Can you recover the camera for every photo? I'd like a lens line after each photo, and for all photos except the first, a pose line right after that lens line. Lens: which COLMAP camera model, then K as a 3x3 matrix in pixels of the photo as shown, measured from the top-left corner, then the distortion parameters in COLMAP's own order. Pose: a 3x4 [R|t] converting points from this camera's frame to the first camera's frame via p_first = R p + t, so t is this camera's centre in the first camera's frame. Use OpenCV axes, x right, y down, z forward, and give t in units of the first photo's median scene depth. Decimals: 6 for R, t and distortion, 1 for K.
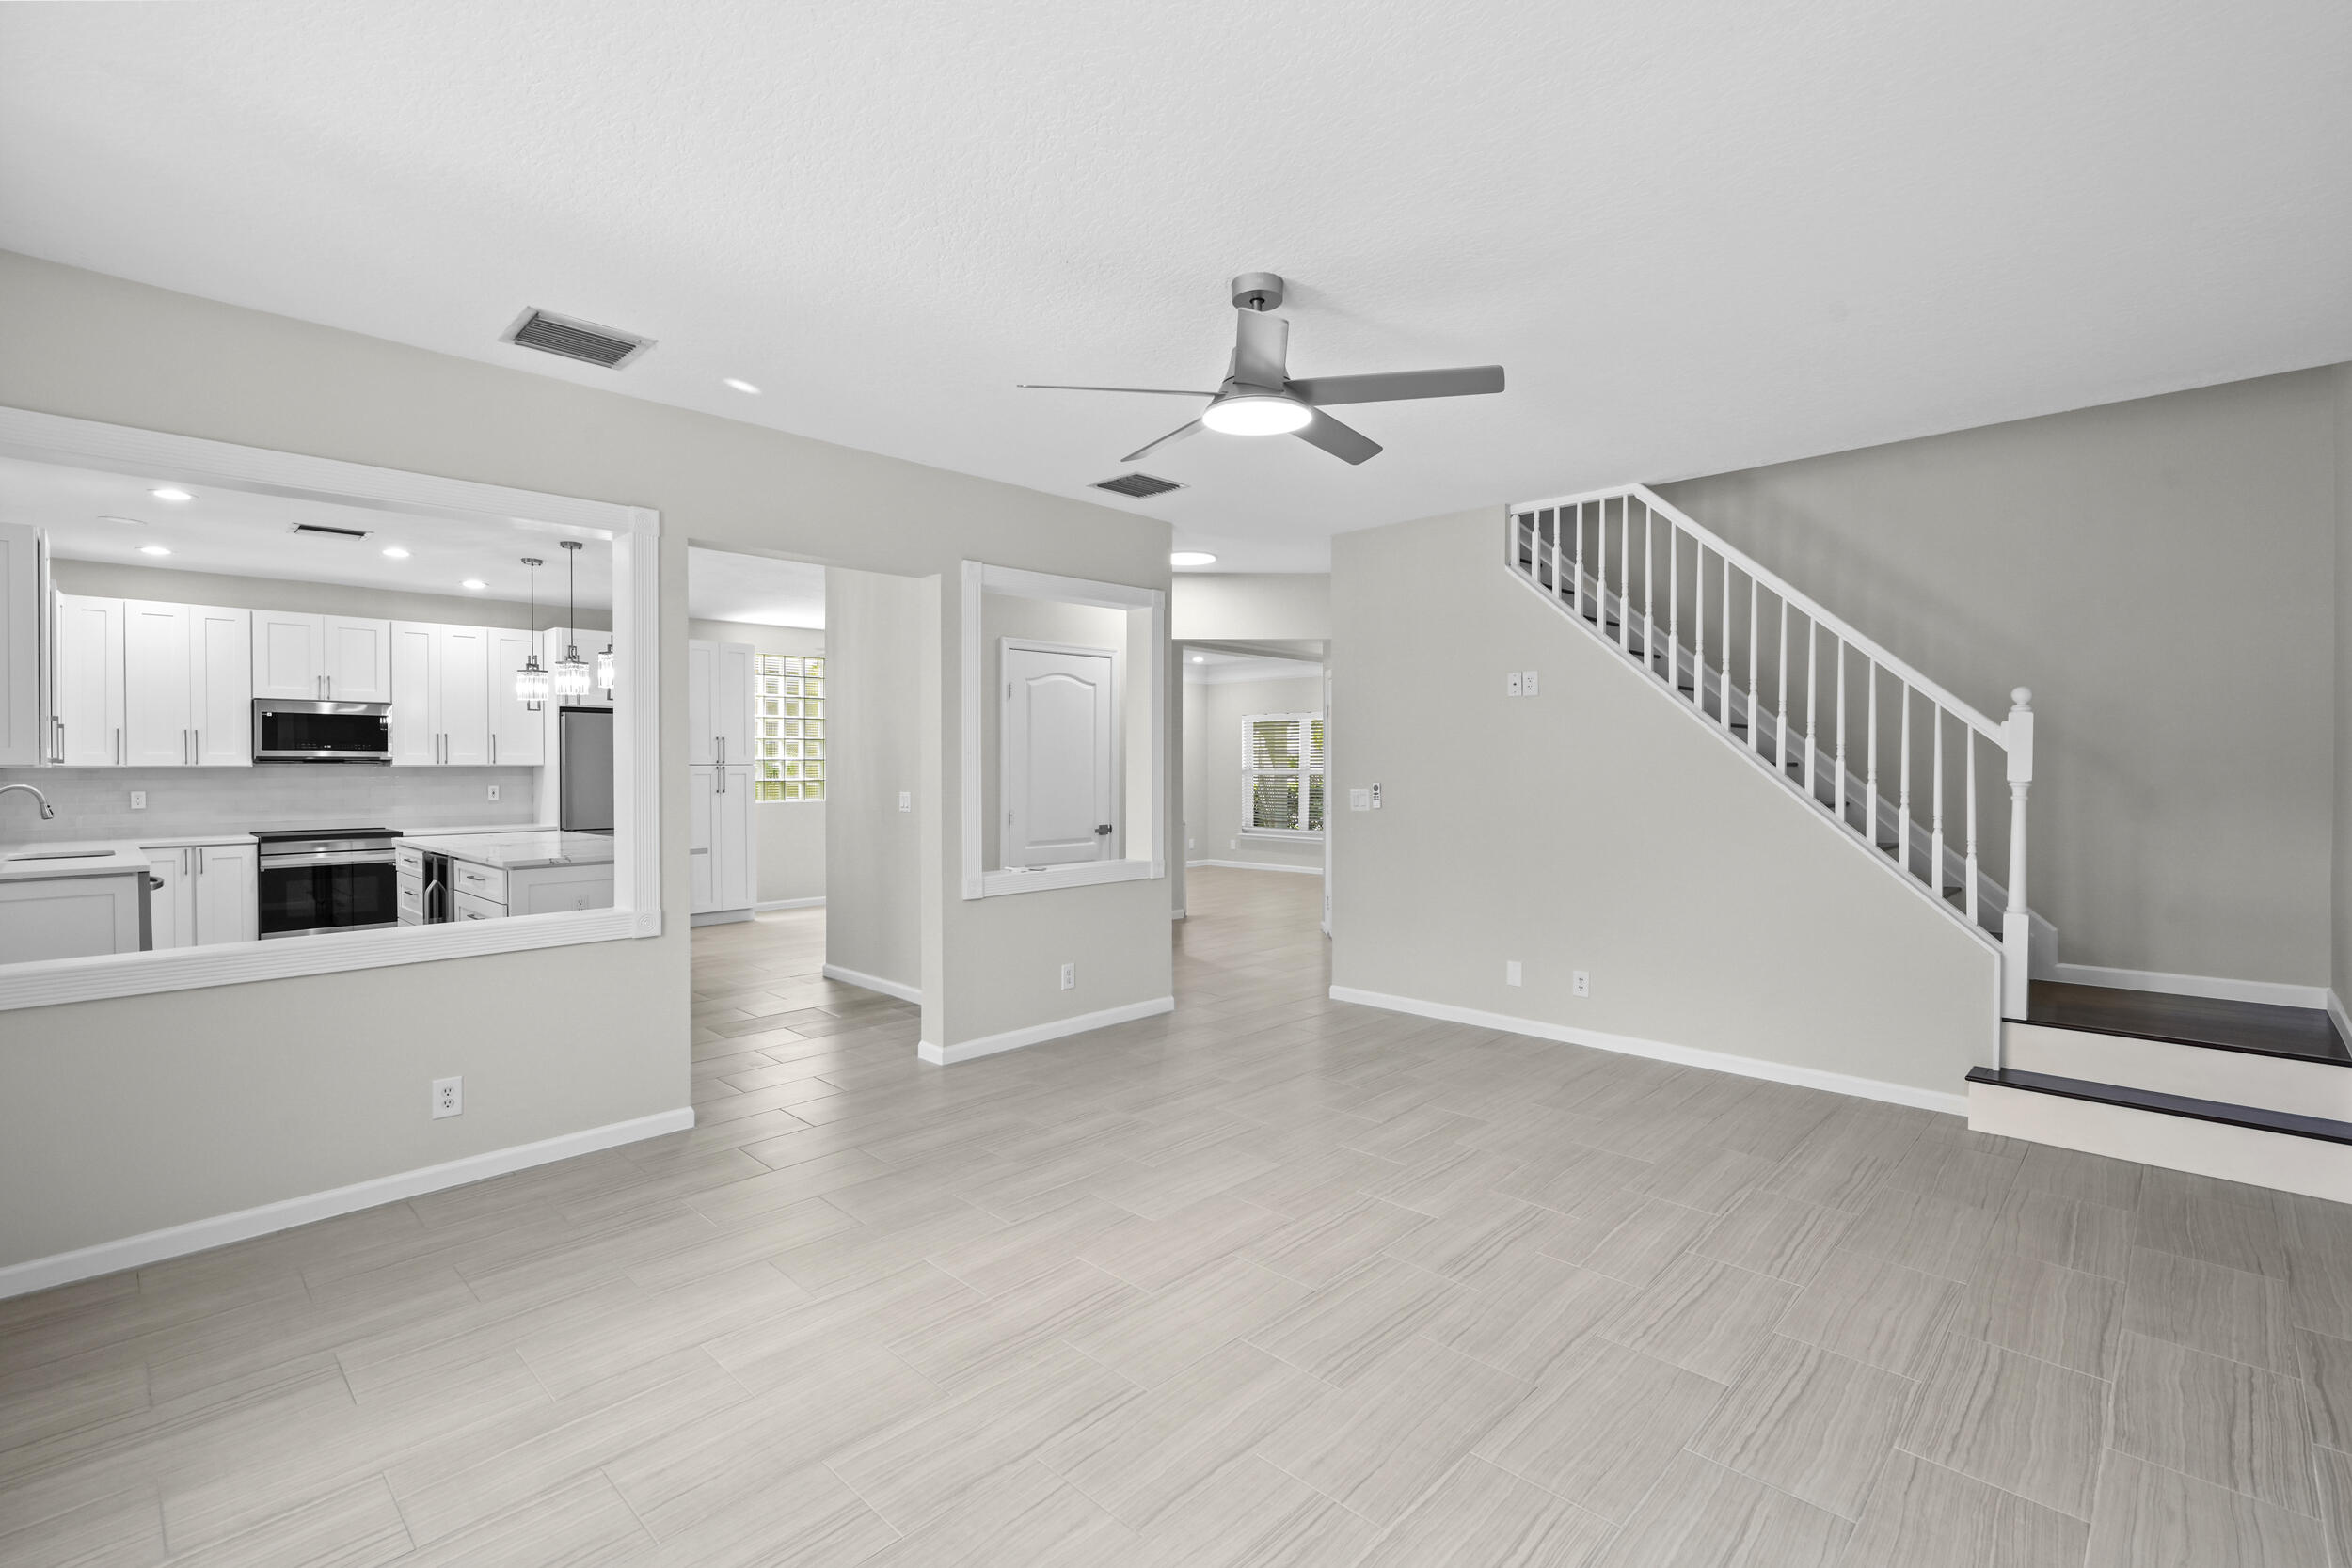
lens RADIAL K [[1056.5, 0, 1173.5], [0, 1056.5, 778.9], [0, 0, 1]] dist [-0.005637, 0.000550]
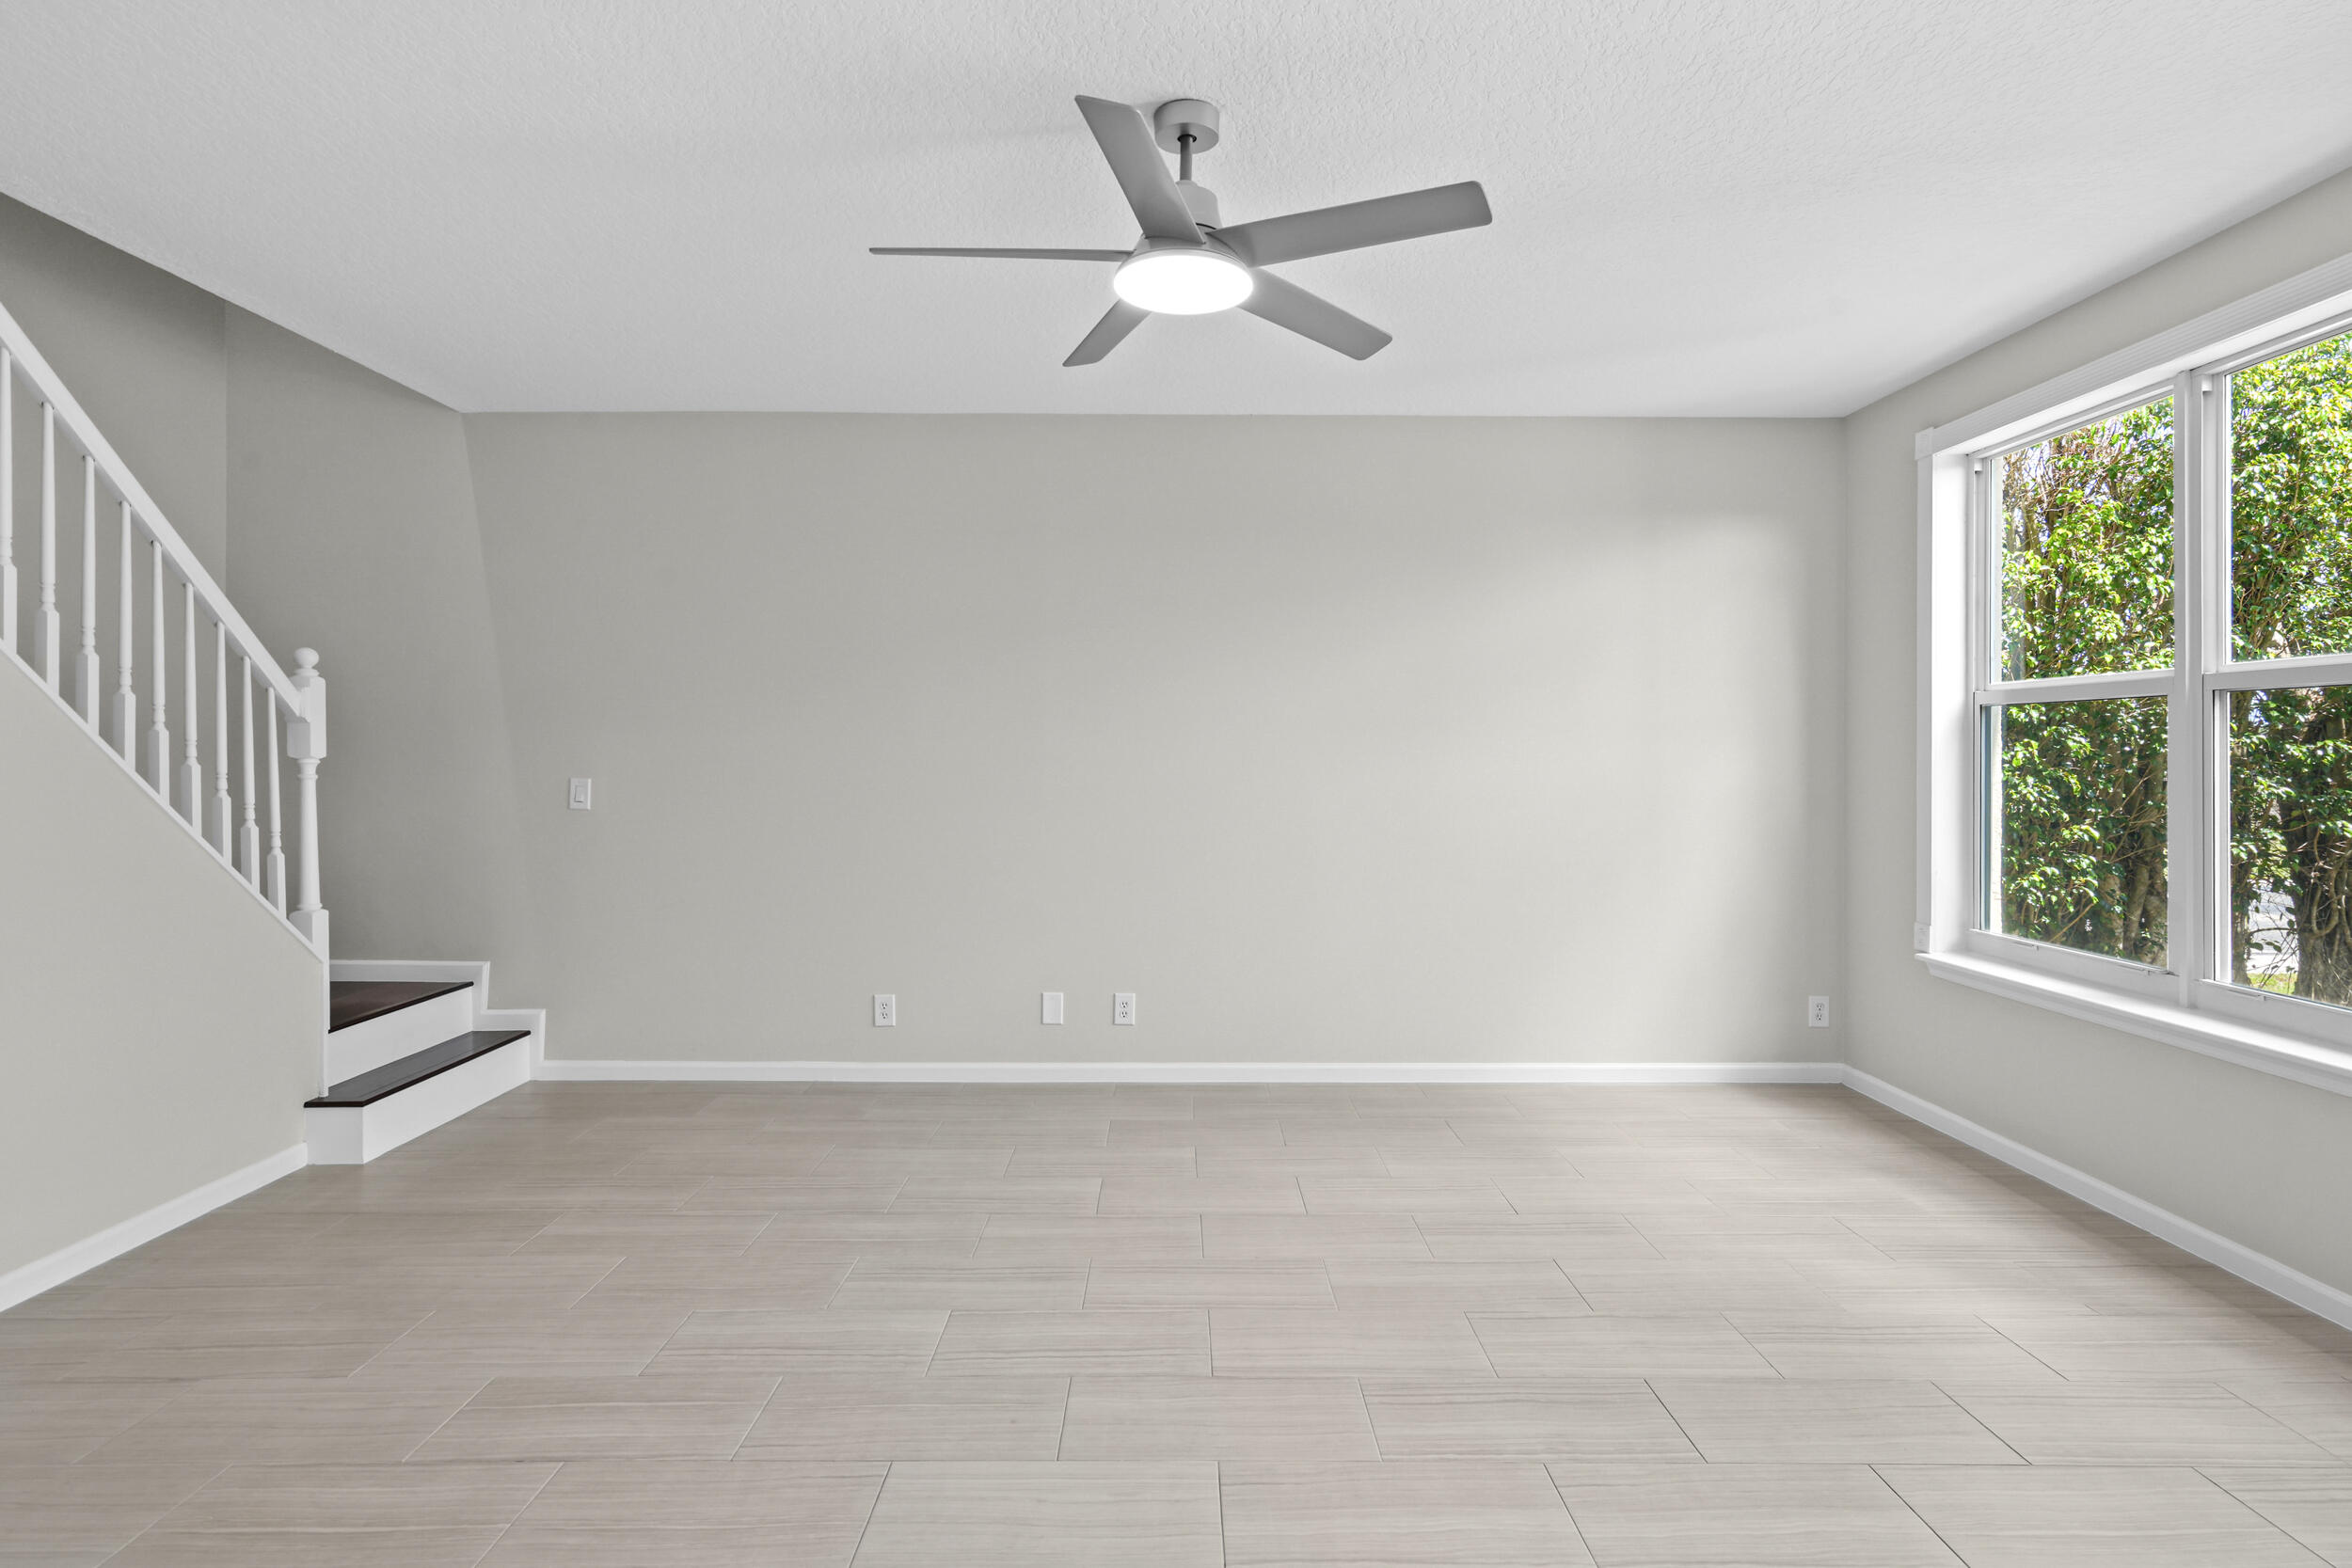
lens RADIAL K [[1204.6, 0, 1176.6], [0, 1204.6, 751.9], [0, 0, 1]] dist [0.002743, 0.000865]
pose [[-0.705962, 0.000691, 0.708249, -0.235193], [0.008281, 0.999939, 0.007279, -0.001988], [-0.708201, 0.011004, -0.705925, 0.704035]]
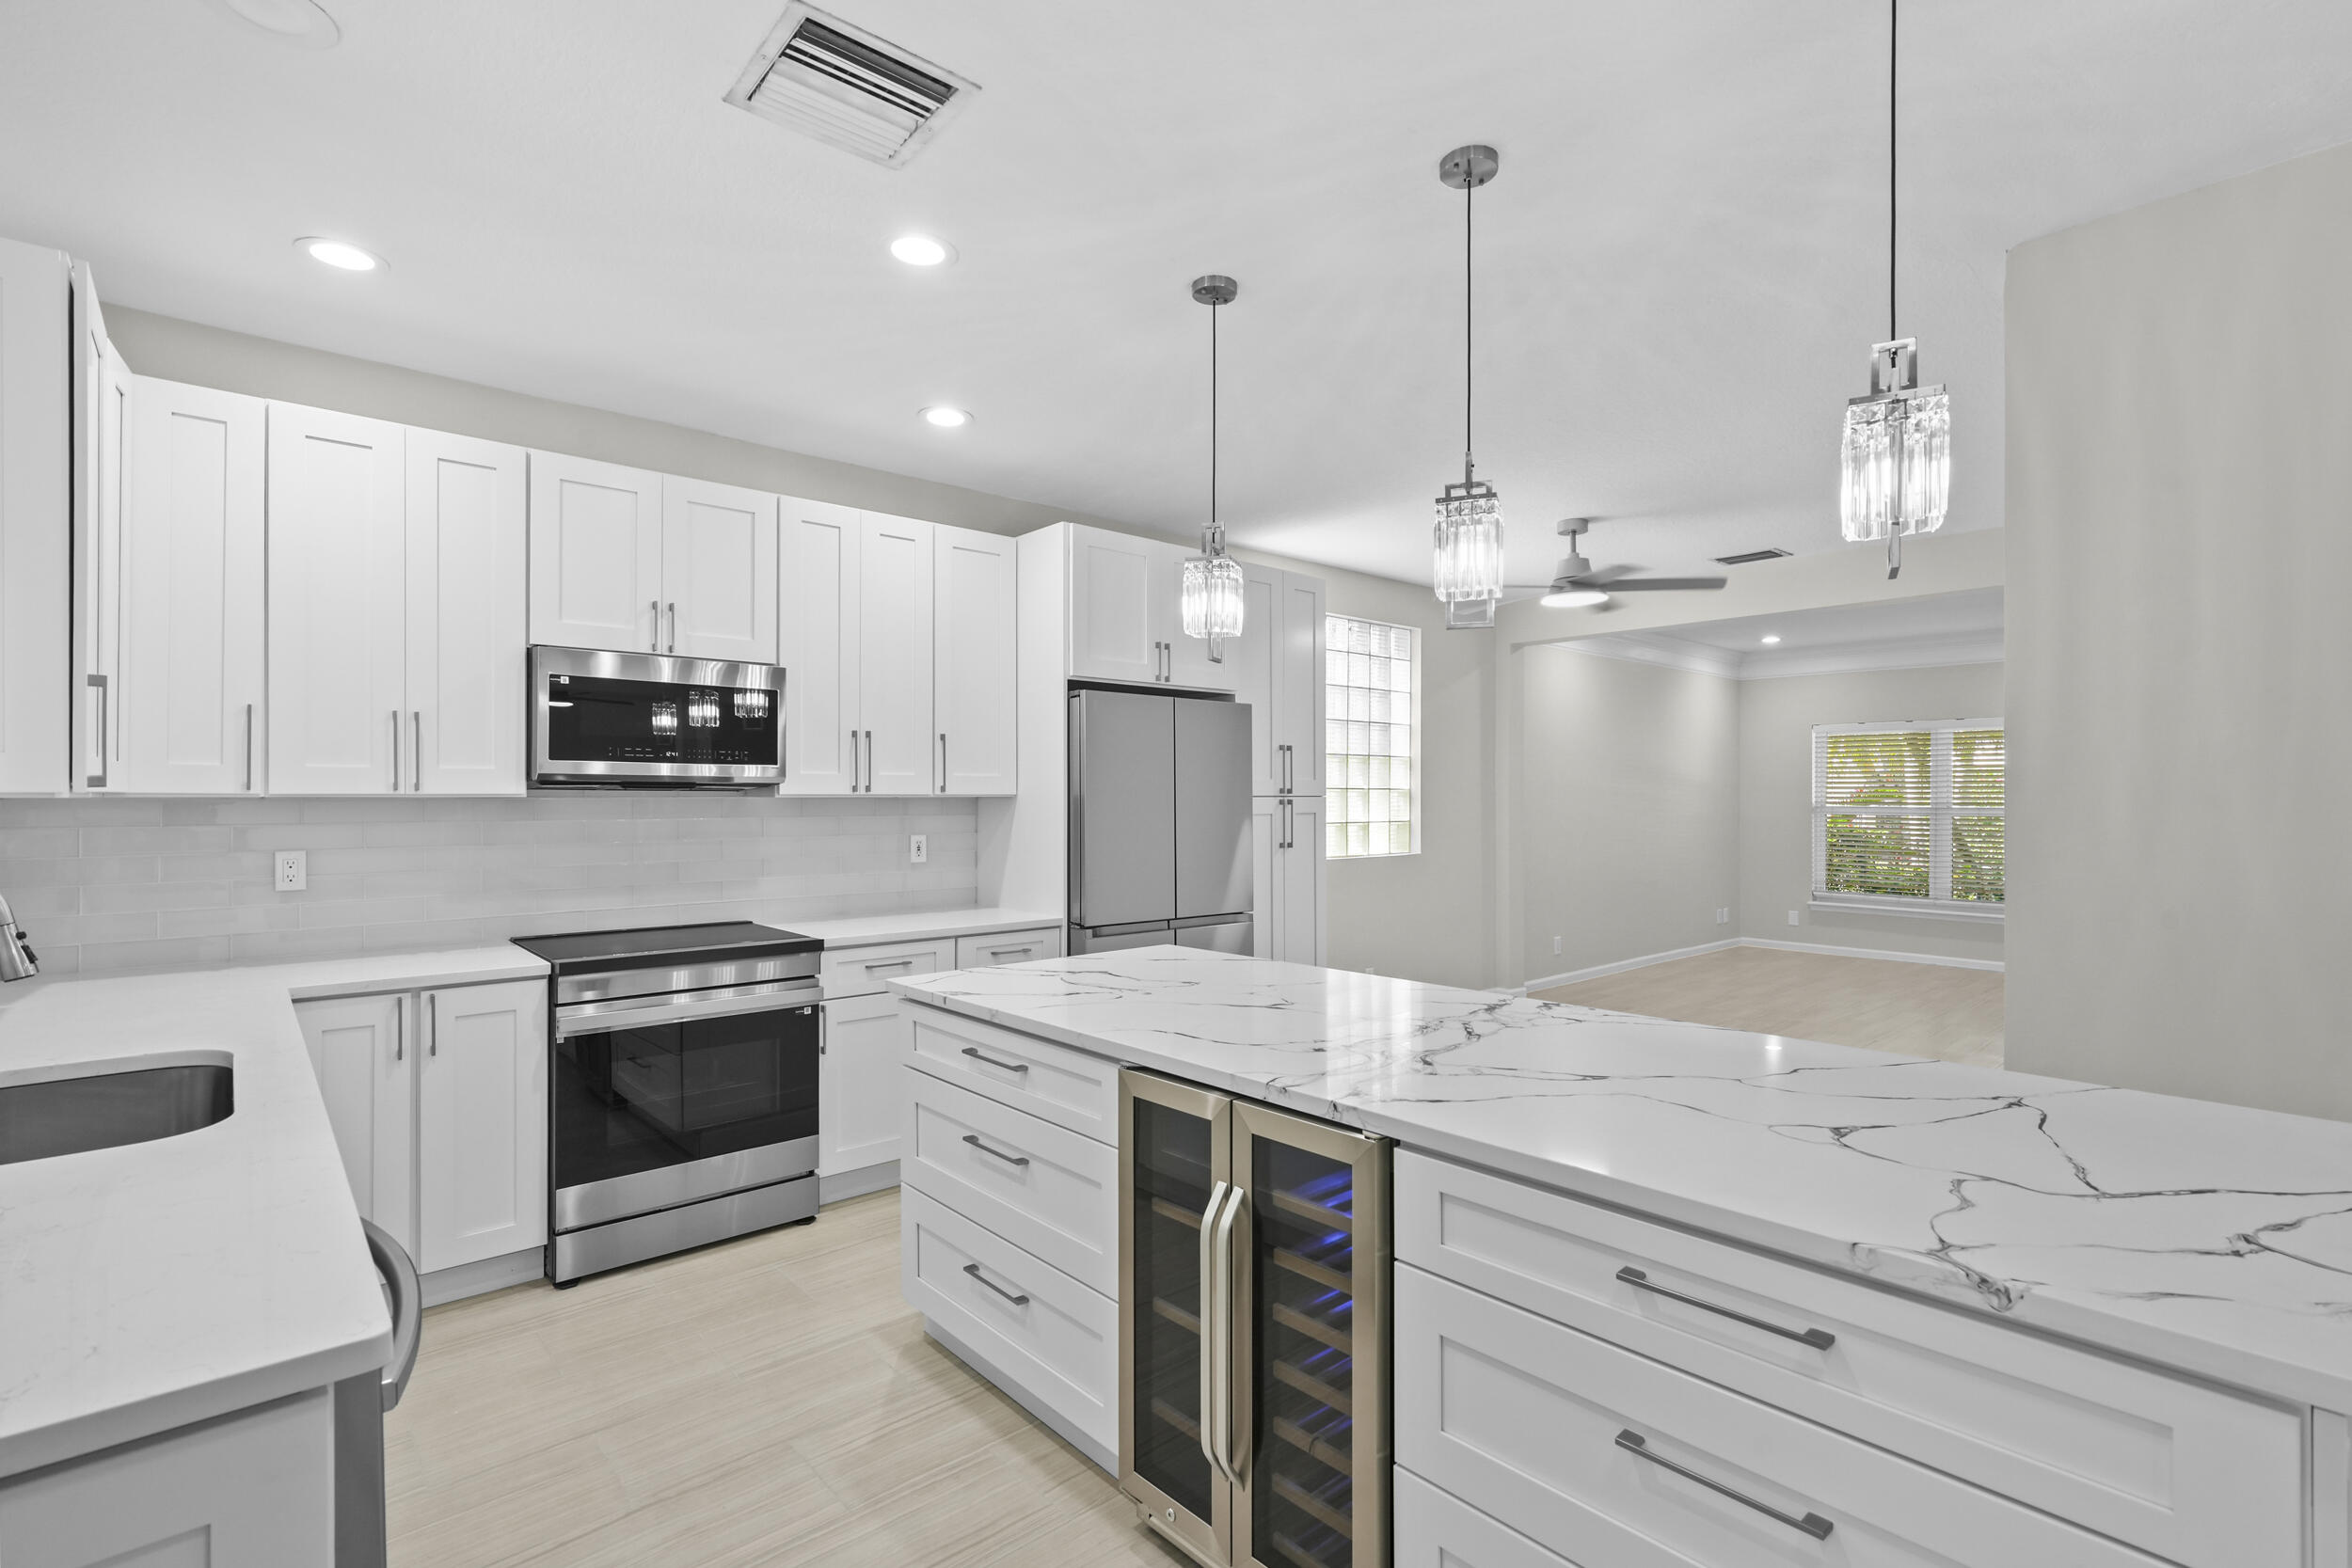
lens RADIAL K [[1084.8, 0, 1166.4], [0, 1084.8, 796.9], [0, 0, 1]] dist [-0.001269, 0.000962]
pose [[0.996881, 0.004948, -0.078762, -0.598589], [-0.005886, 0.999914, -0.011688, -0.008131], [0.078698, 0.012116, 0.996825, 0.591671]]
